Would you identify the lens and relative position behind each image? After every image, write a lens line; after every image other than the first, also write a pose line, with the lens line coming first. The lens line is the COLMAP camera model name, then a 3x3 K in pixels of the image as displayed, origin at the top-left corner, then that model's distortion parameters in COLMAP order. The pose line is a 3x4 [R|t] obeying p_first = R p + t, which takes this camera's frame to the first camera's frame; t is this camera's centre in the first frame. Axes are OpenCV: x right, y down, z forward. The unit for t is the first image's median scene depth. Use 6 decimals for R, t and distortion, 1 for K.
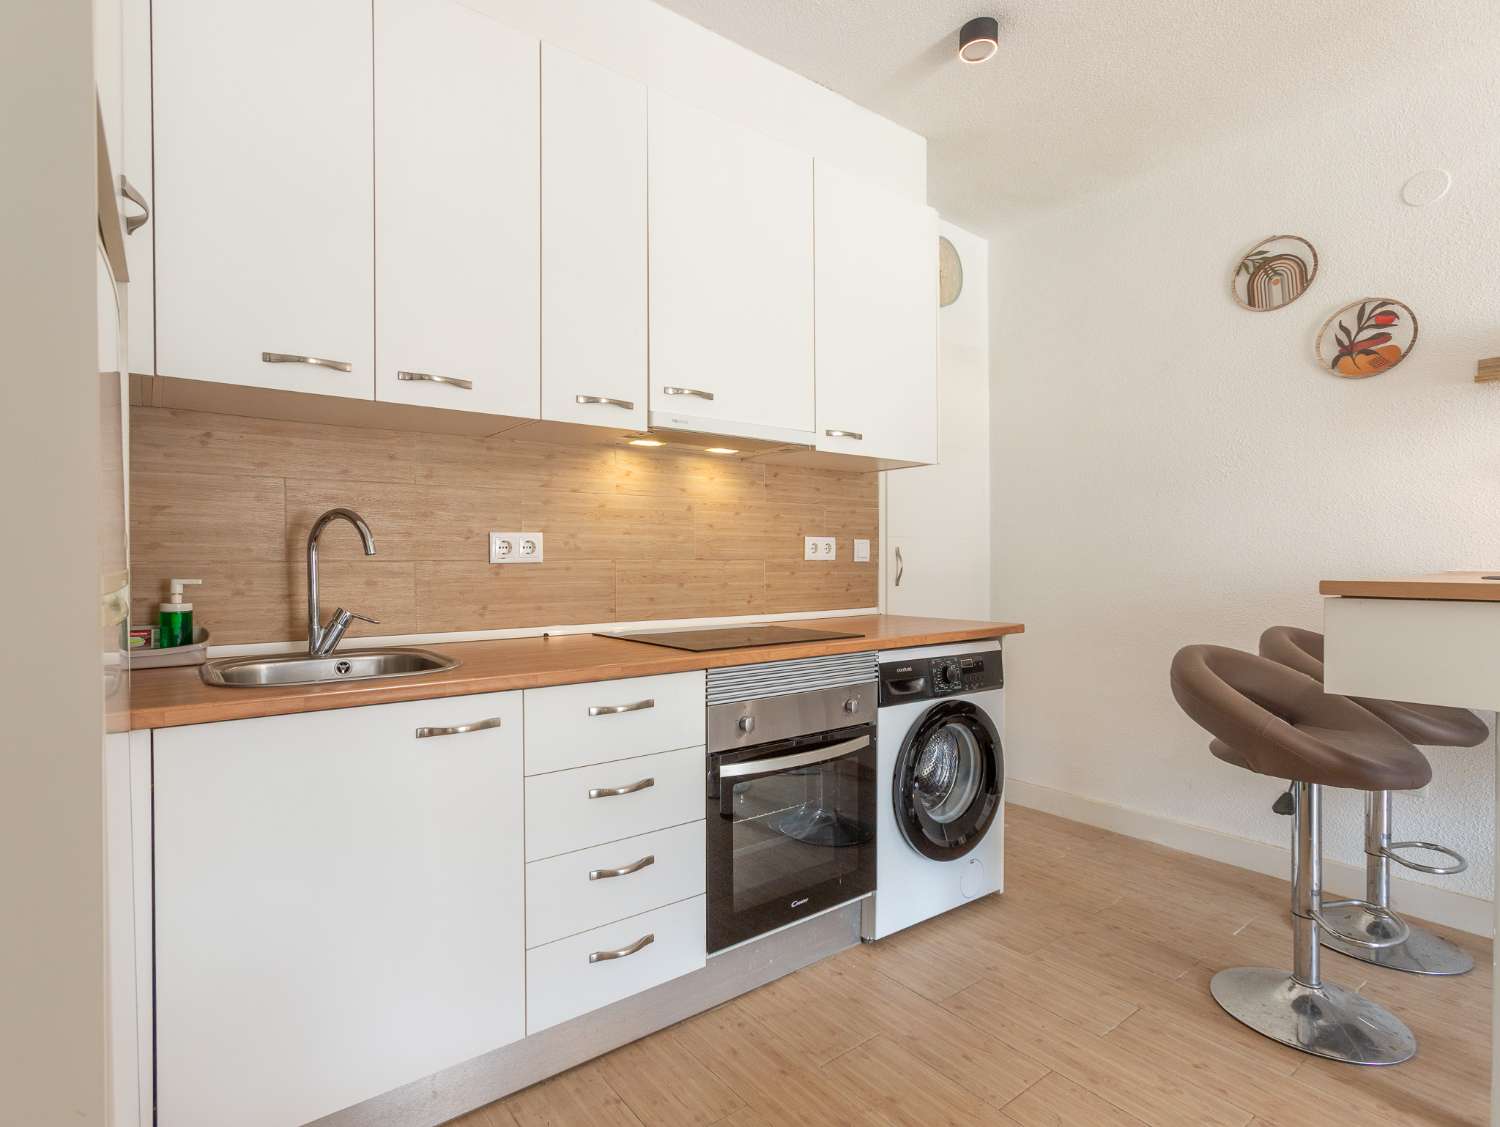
lens RADIAL K [[760.7, 0, 692.6], [0, 760.7, 569.7], [0, 0, 1]] dist [-0.014549, 0.009750]
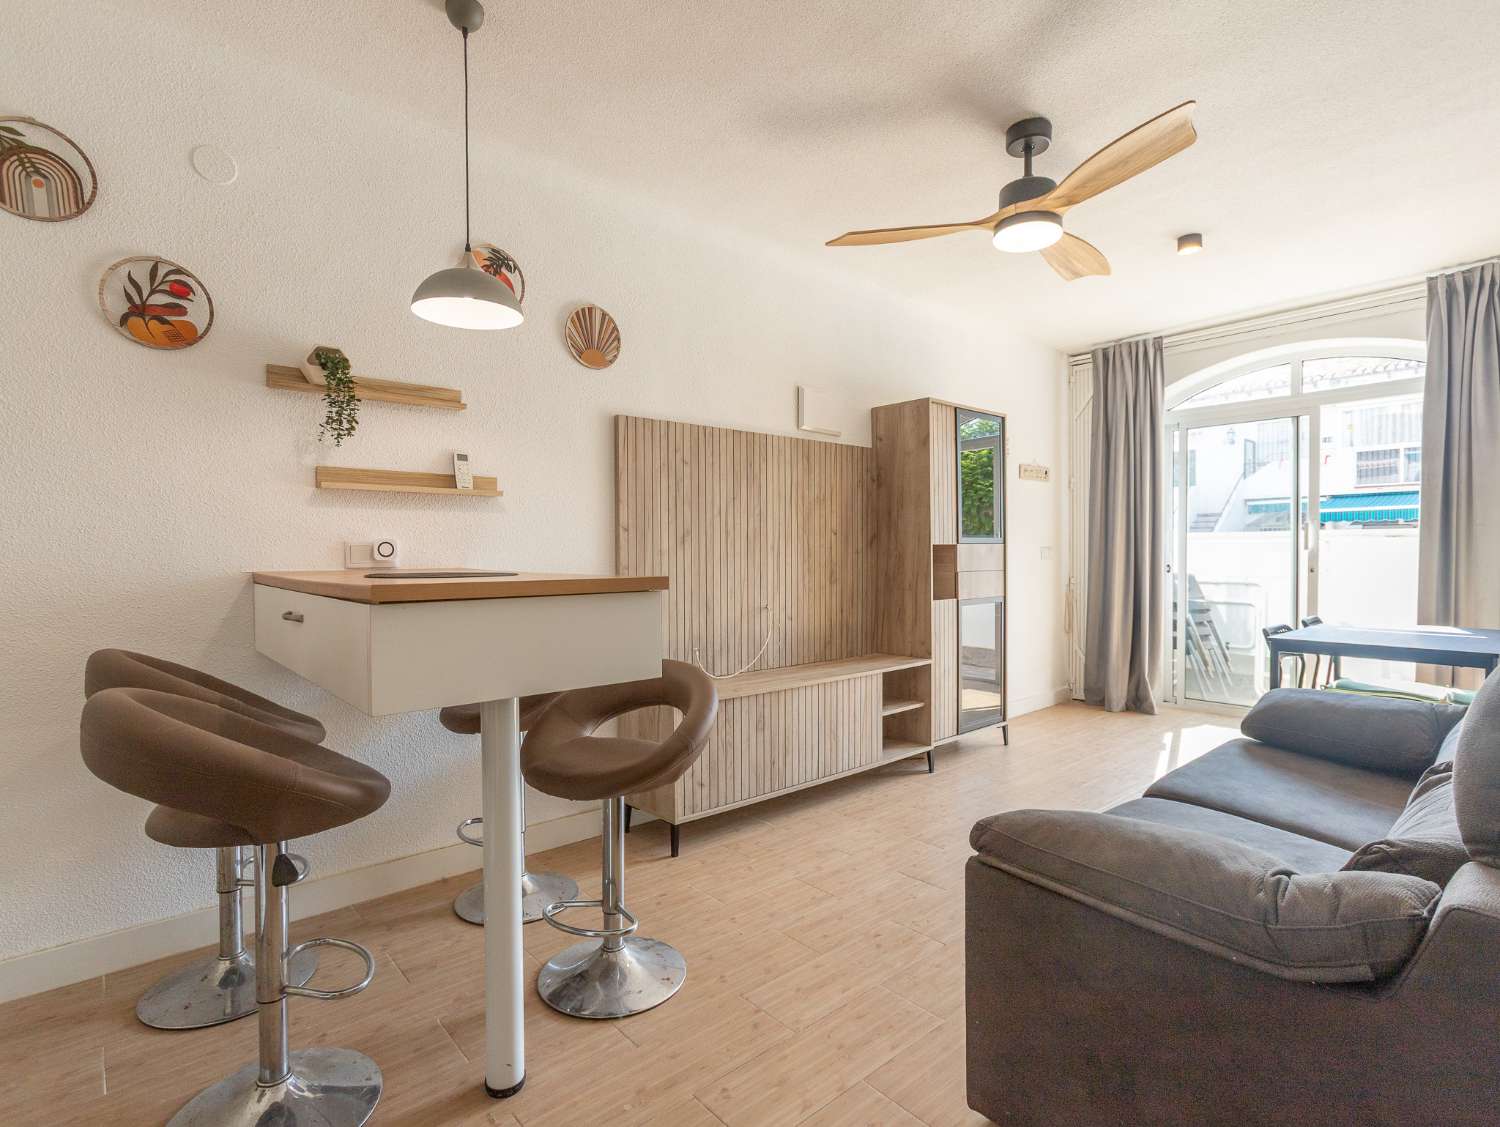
lens RADIAL K [[756.8, 0, 743.3], [0, 756.8, 565.9], [0, 0, 1]] dist [-0.020837, 0.018133]
pose [[-0.088503, -0.013655, 0.995982, -0.030199], [0.019419, 0.999692, 0.015431, -0.008143], [-0.995887, 0.020707, -0.088211, 0.458058]]
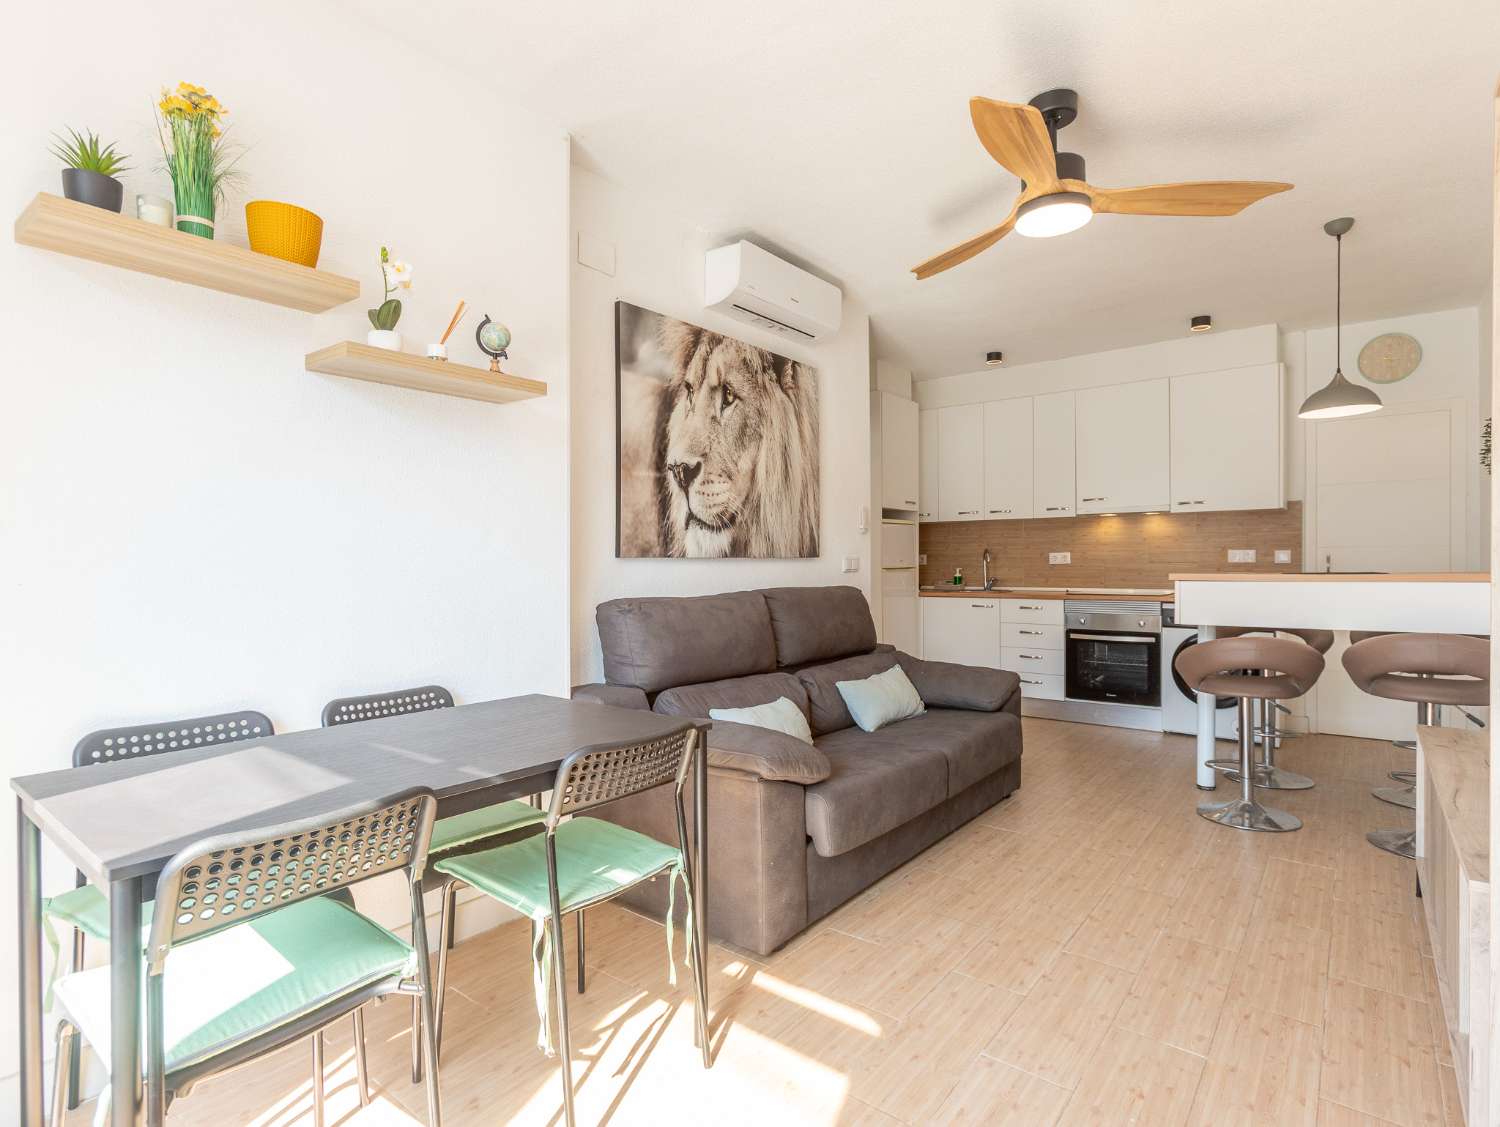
lens RADIAL K [[775.6, 0, 740.8], [0, 775.6, 568.5], [0, 0, 1]] dist [-0.037823, 0.034274]
pose [[0.267829, 0.008286, -0.963431, 2.017664], [-0.007303, 0.999952, 0.006570, -0.002176], [0.963439, 0.005277, 0.267877, -0.800751]]
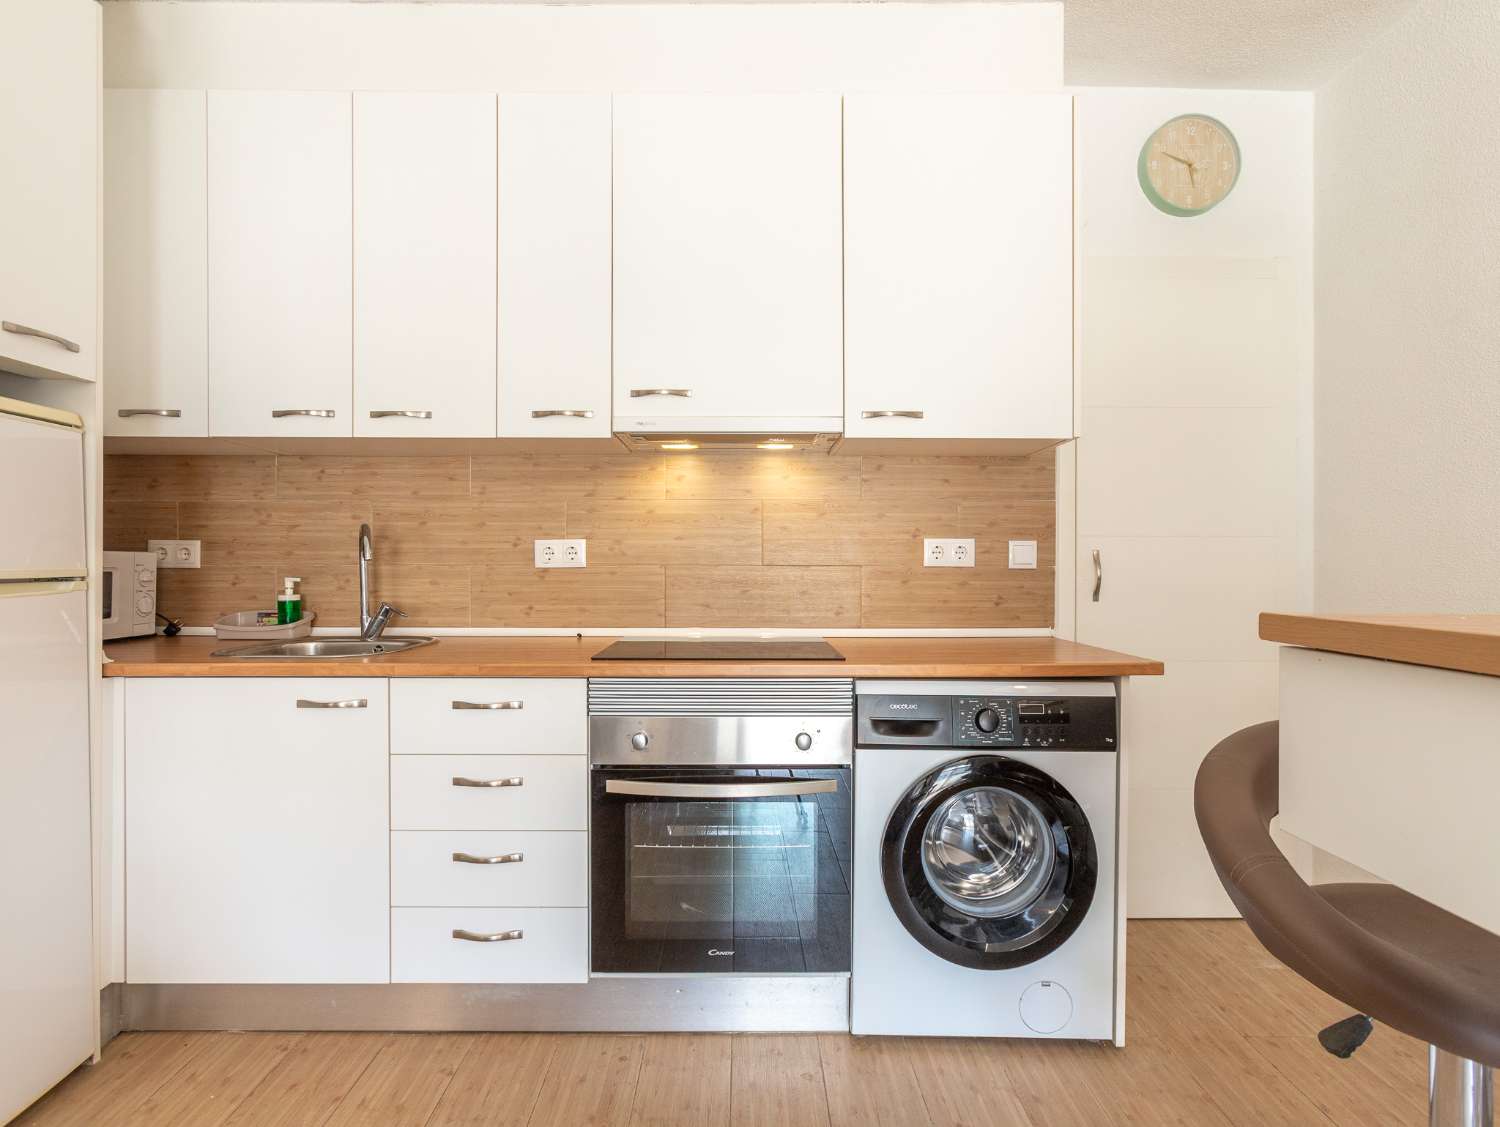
lens RADIAL K [[760.8, 0, 743.8], [0, 760.8, 566.7], [0, 0, 1]] dist [-0.018311, 0.016909]
pose [[0.812964, 0.006756, -0.582275, 0.585323], [-0.011378, 0.999926, -0.004284, -0.007798], [0.582203, 0.010108, 0.812981, 0.252055]]
